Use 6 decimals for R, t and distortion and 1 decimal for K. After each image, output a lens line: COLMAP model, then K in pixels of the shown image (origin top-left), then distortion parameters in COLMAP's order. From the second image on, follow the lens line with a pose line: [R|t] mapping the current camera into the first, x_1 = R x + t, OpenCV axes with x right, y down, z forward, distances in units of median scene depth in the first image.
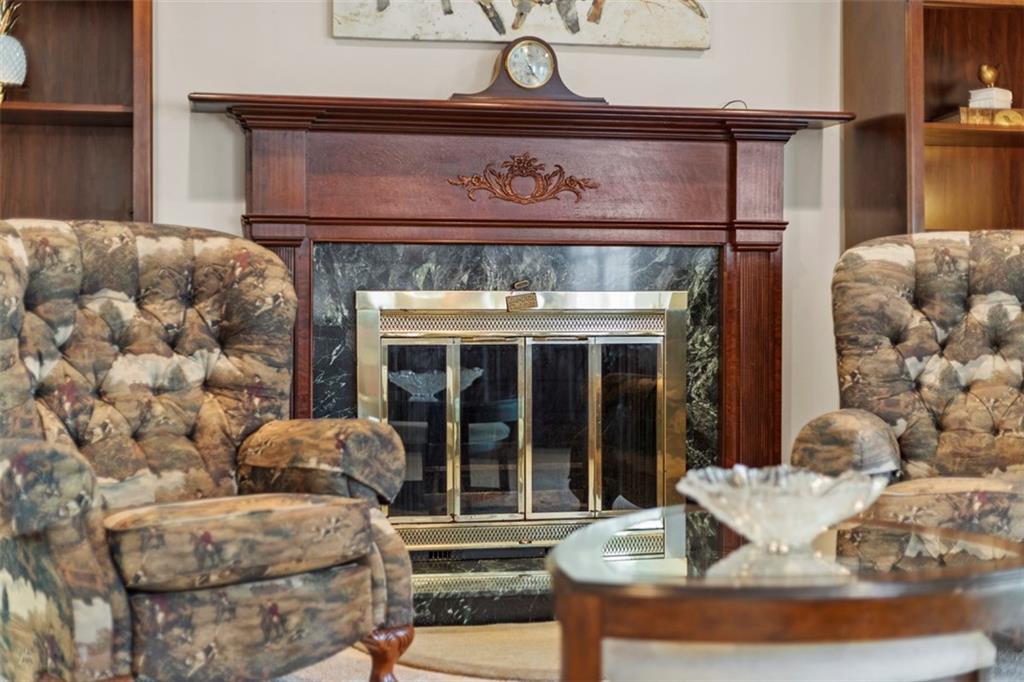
lens RADIAL K [[1488.8, 0, 509.2], [0, 1488.8, 340.1], [0, 0, 1]] dist [-0.001745, 0.000000]
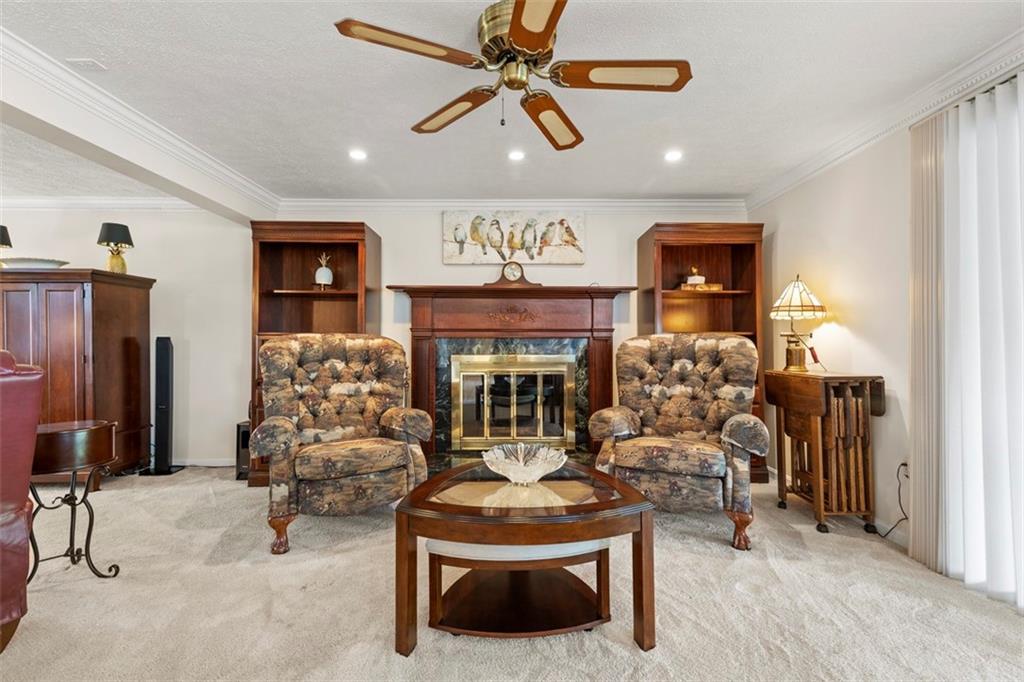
lens RADIAL K [[460.1, 0, 527.5], [0, 460.1, 339.5], [0, 0, 1]] dist [0.005457, 0.000043]
pose [[0.984368, -0.001753, -0.176113, 0.210418], [-0.003769, 0.999512, -0.031013, -0.040136], [0.176082, 0.031192, 0.983881, 0.202992]]
